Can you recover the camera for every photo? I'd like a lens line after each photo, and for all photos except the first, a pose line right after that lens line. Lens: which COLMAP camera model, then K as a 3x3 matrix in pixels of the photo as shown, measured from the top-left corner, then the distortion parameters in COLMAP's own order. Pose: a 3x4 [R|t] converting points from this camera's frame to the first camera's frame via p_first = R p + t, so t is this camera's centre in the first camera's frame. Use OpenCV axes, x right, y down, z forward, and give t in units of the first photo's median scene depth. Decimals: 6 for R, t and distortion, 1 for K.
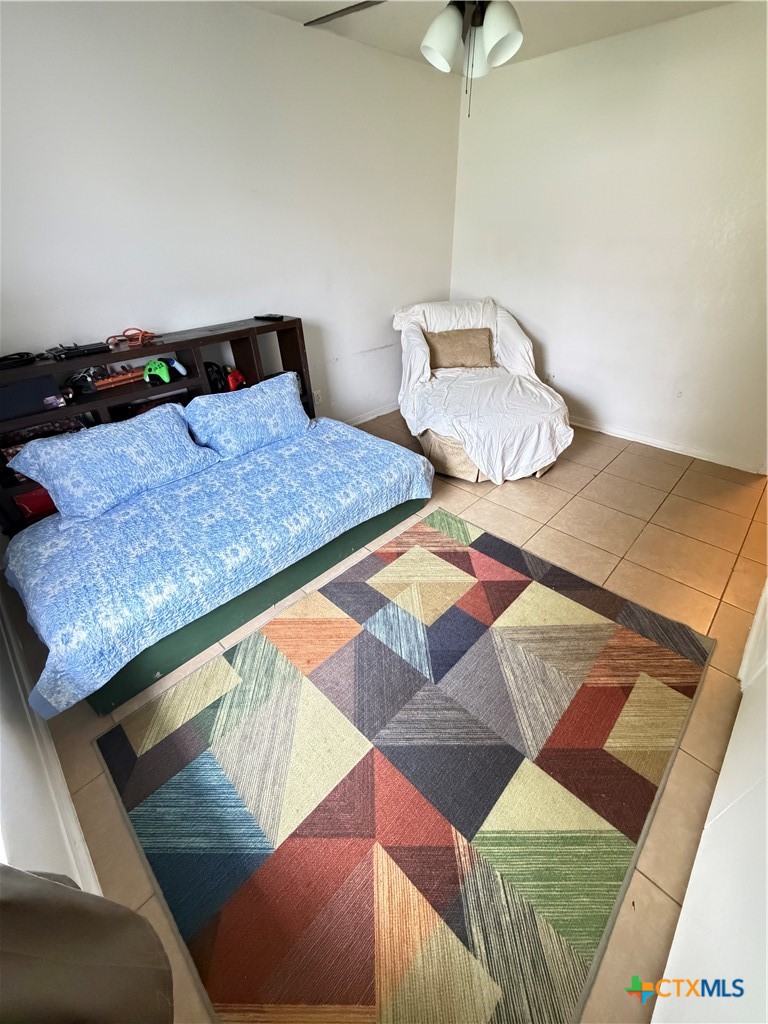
lens RADIAL K [[408.8, 0, 381.6], [0, 408.8, 513.5], [0, 0, 1]] dist [0.000153, 0.000144]
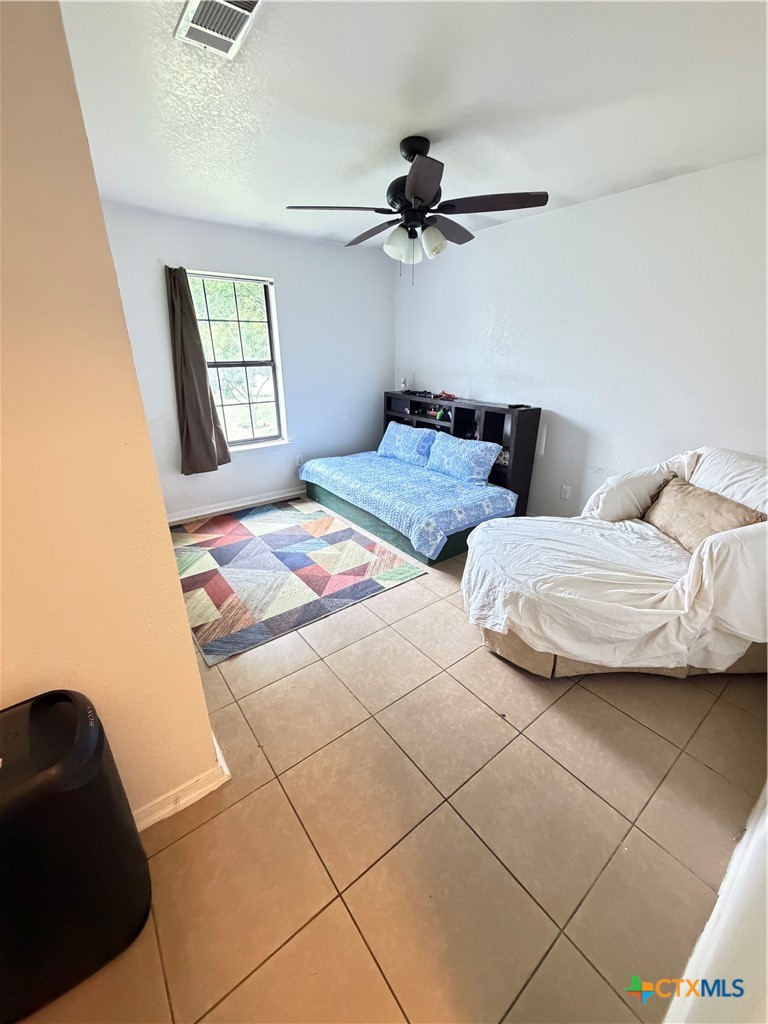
lens RADIAL K [[408.8, 0, 383.0], [0, 408.8, 507.1], [0, 0, 1]] dist [0.000153, 0.000144]
pose [[-0.145230, 0.382435, -0.912497, 1.550796], [-0.563590, 0.726043, 0.393989, -0.720872], [0.813188, 0.571494, 0.110094, 0.959898]]
